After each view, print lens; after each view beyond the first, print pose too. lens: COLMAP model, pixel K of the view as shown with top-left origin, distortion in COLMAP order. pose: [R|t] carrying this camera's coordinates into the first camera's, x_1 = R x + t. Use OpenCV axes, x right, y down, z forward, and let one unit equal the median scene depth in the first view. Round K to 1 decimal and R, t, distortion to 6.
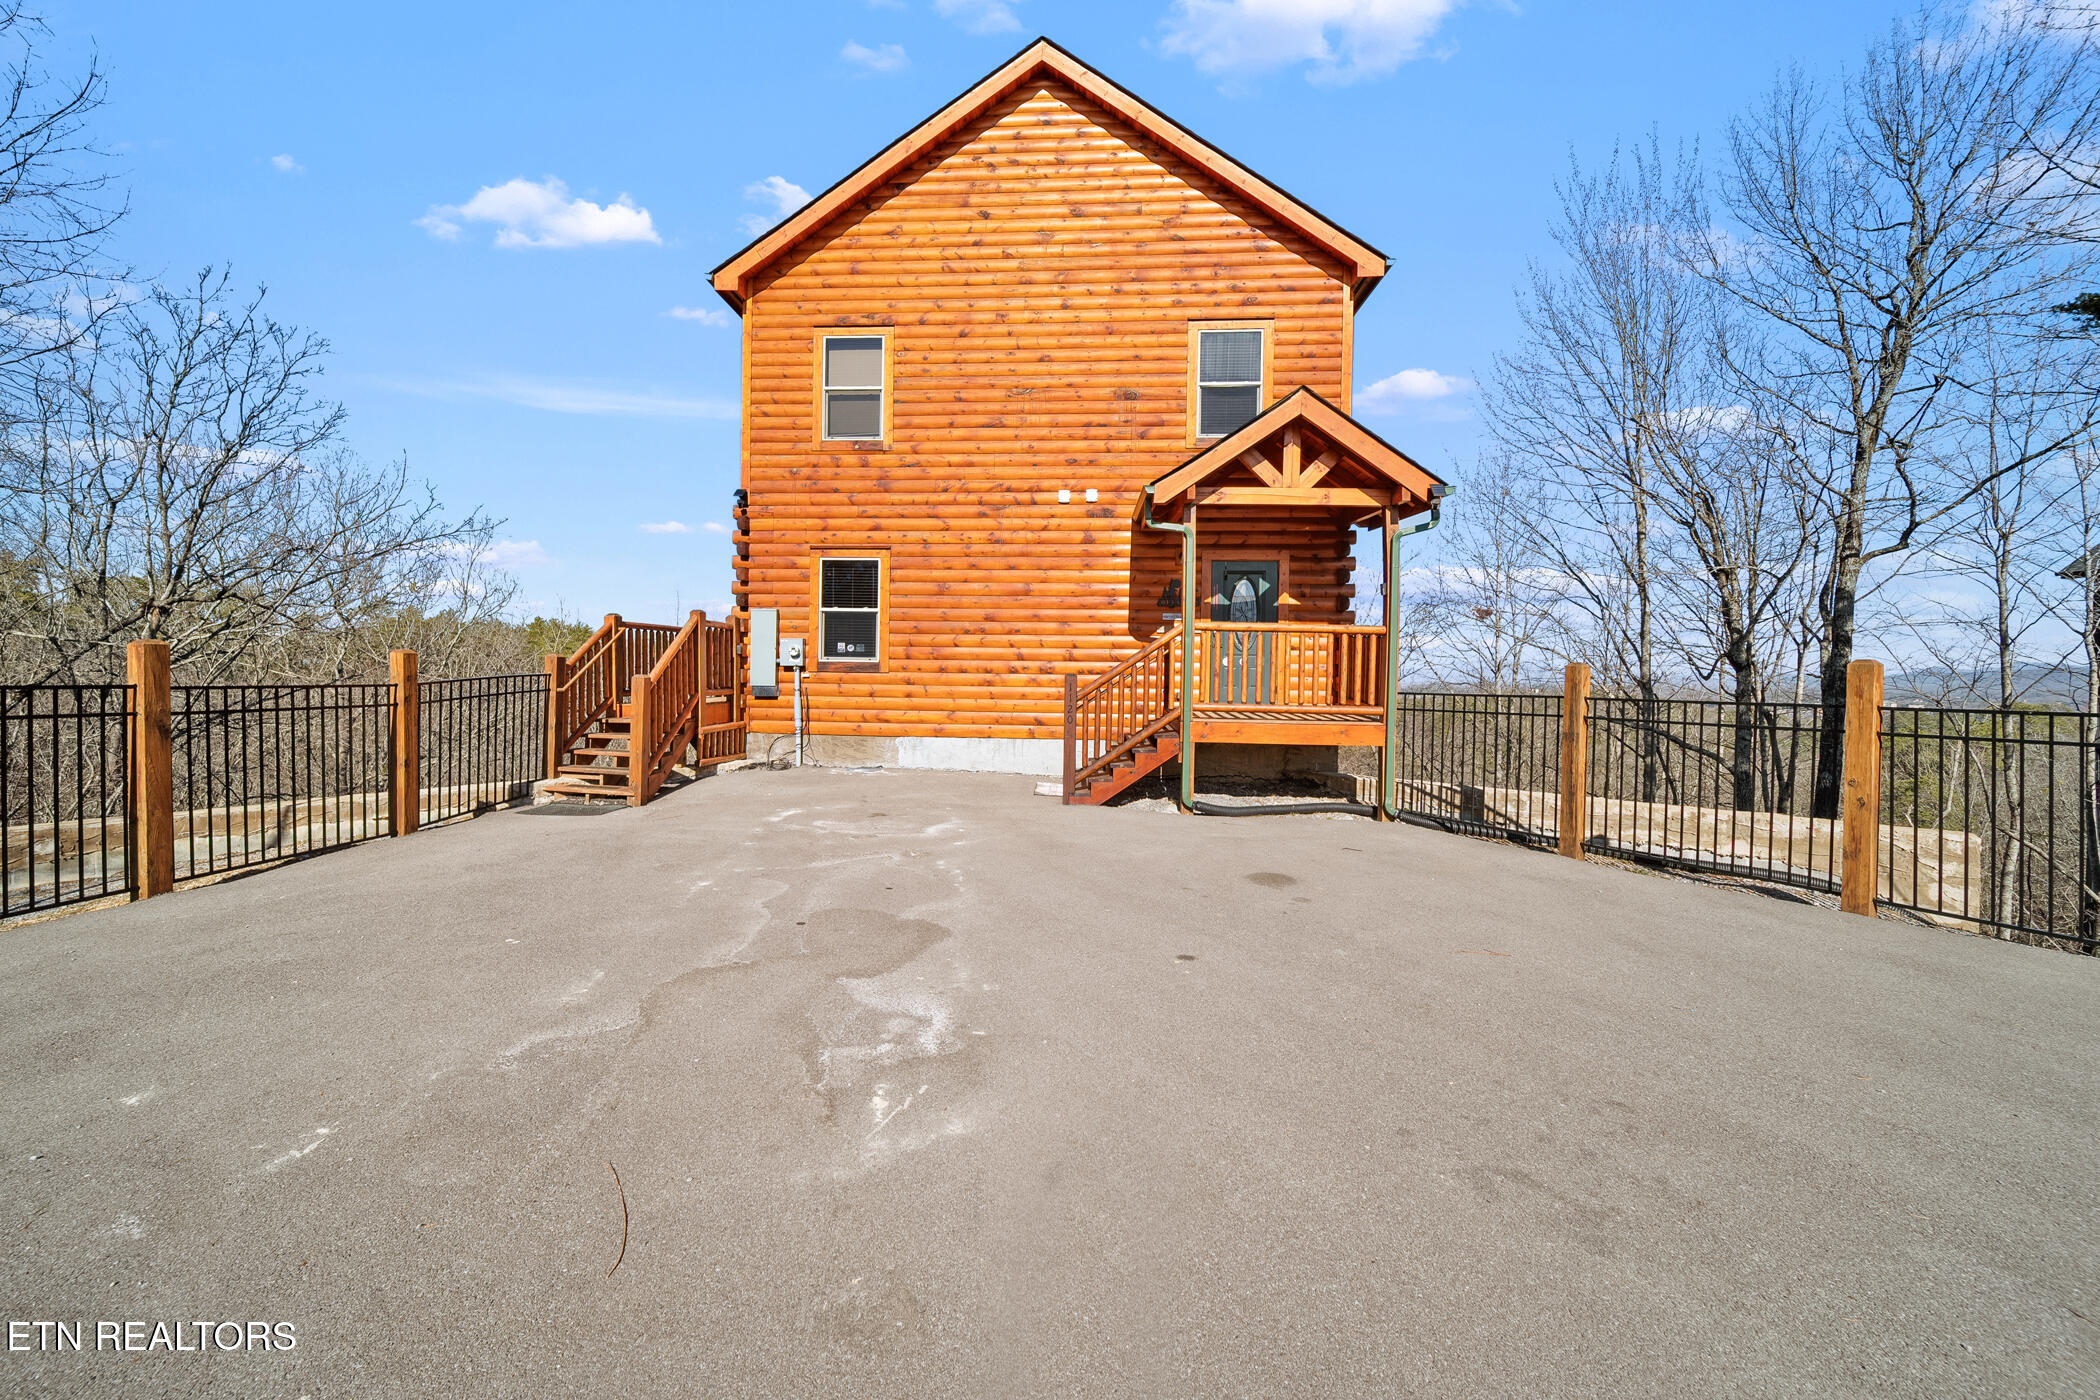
lens RADIAL K [[744.3, 0, 1045.5], [0, 744.3, 683.8], [0, 0, 1]] dist [-0.001469, -0.001614]
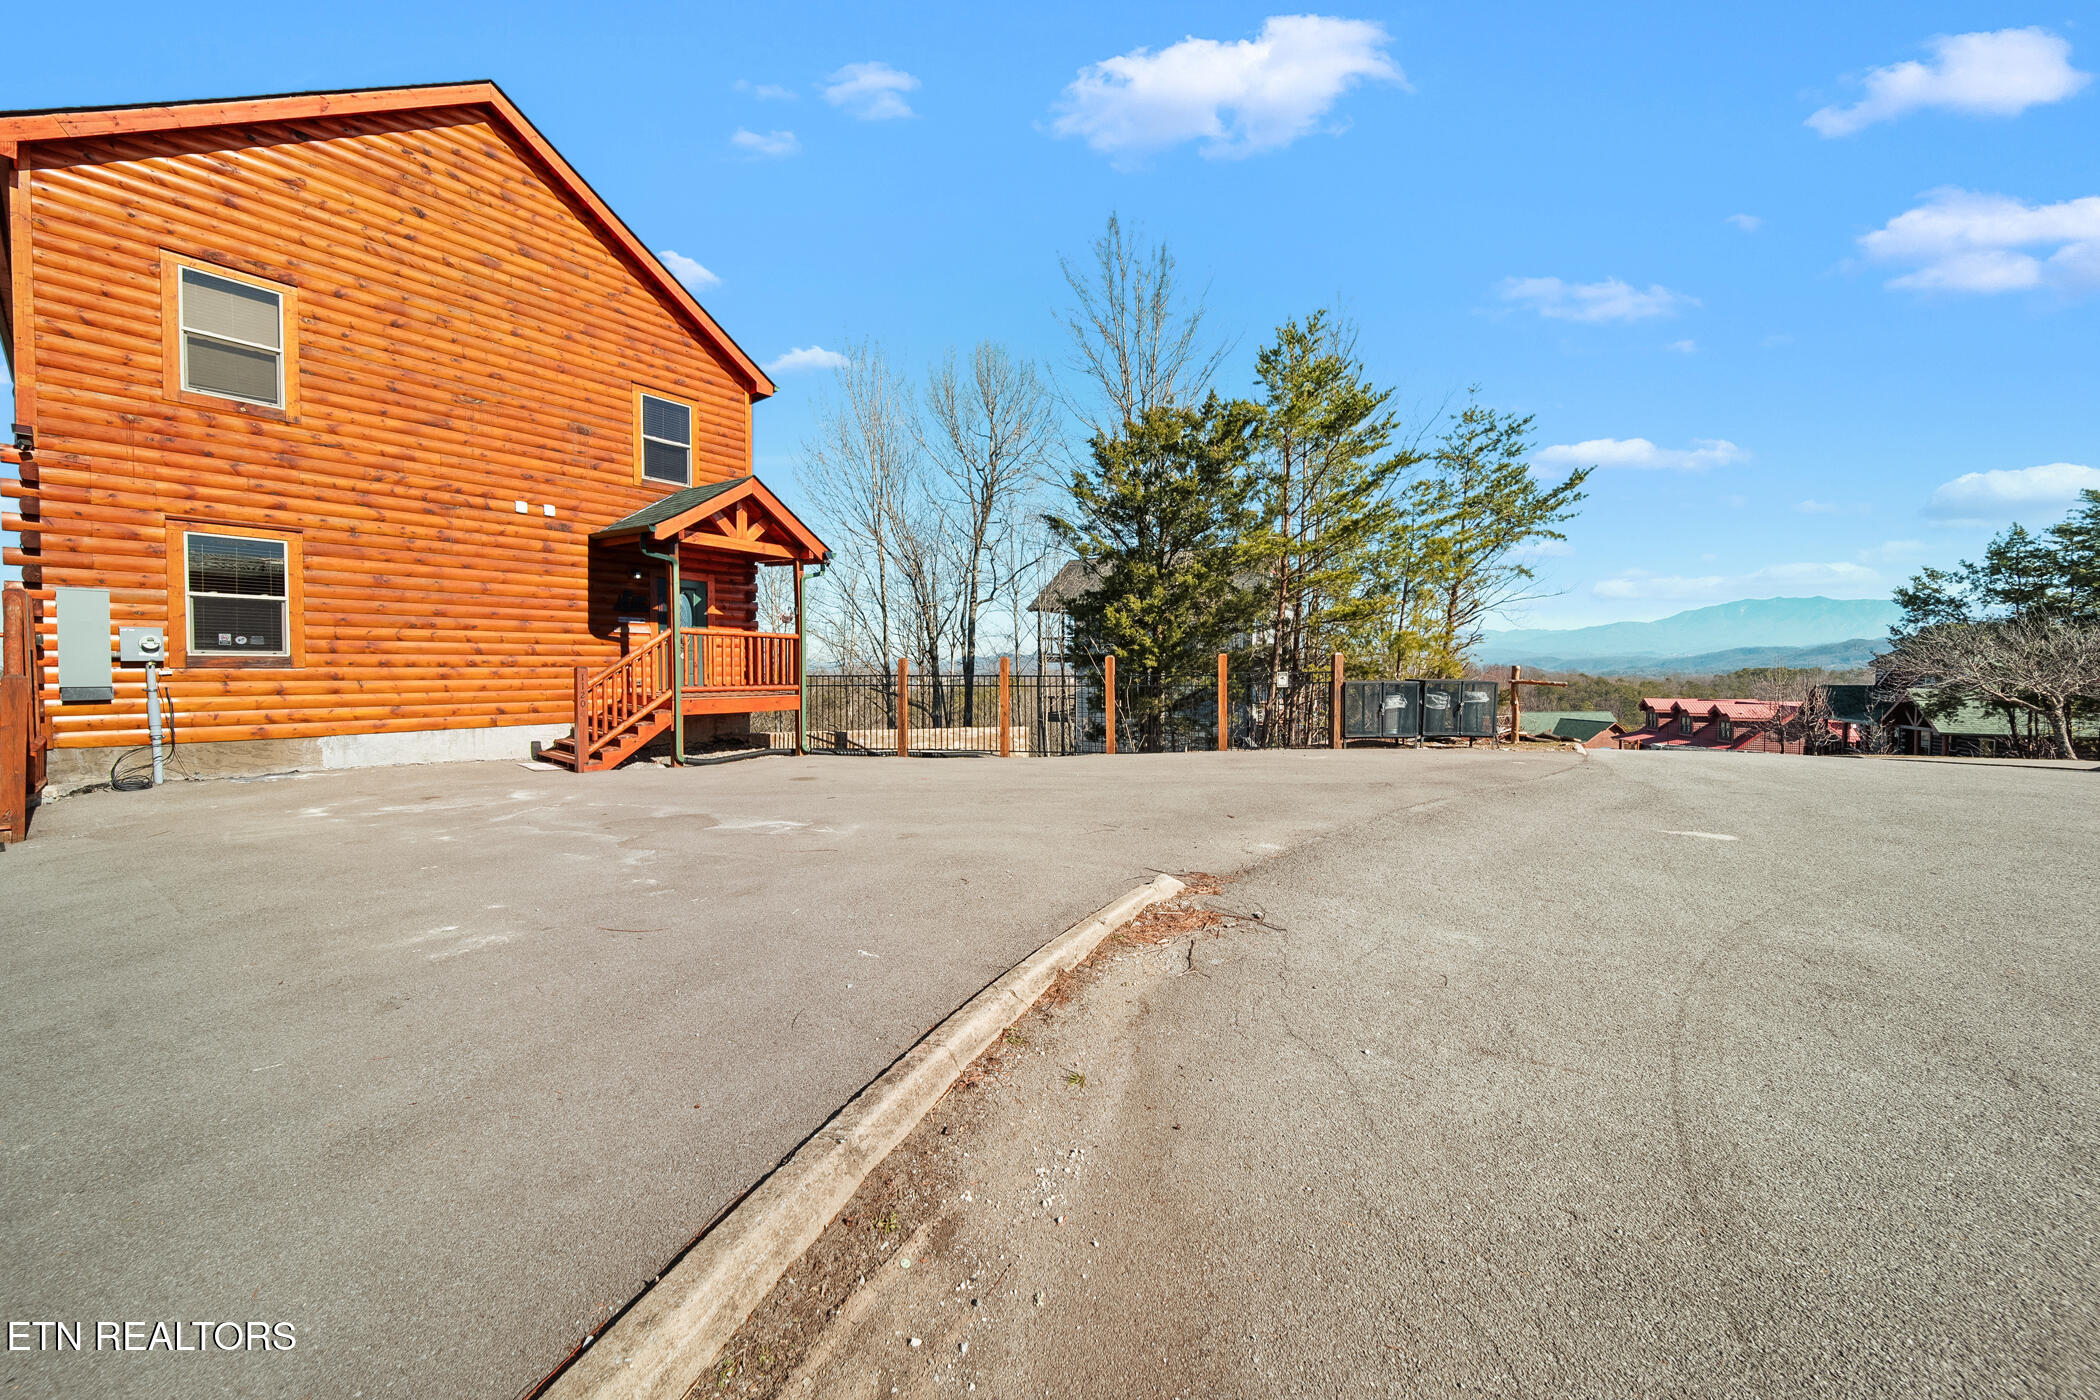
lens RADIAL K [[744.3, 0, 1048.7], [0, 744.3, 688.0], [0, 0, 1]] dist [-0.001469, -0.001614]
pose [[0.554810, -0.036221, 0.831188, -0.468341], [0.016880, 0.999336, 0.032281, -0.004072], [-0.831806, -0.003879, 0.555053, -0.271878]]
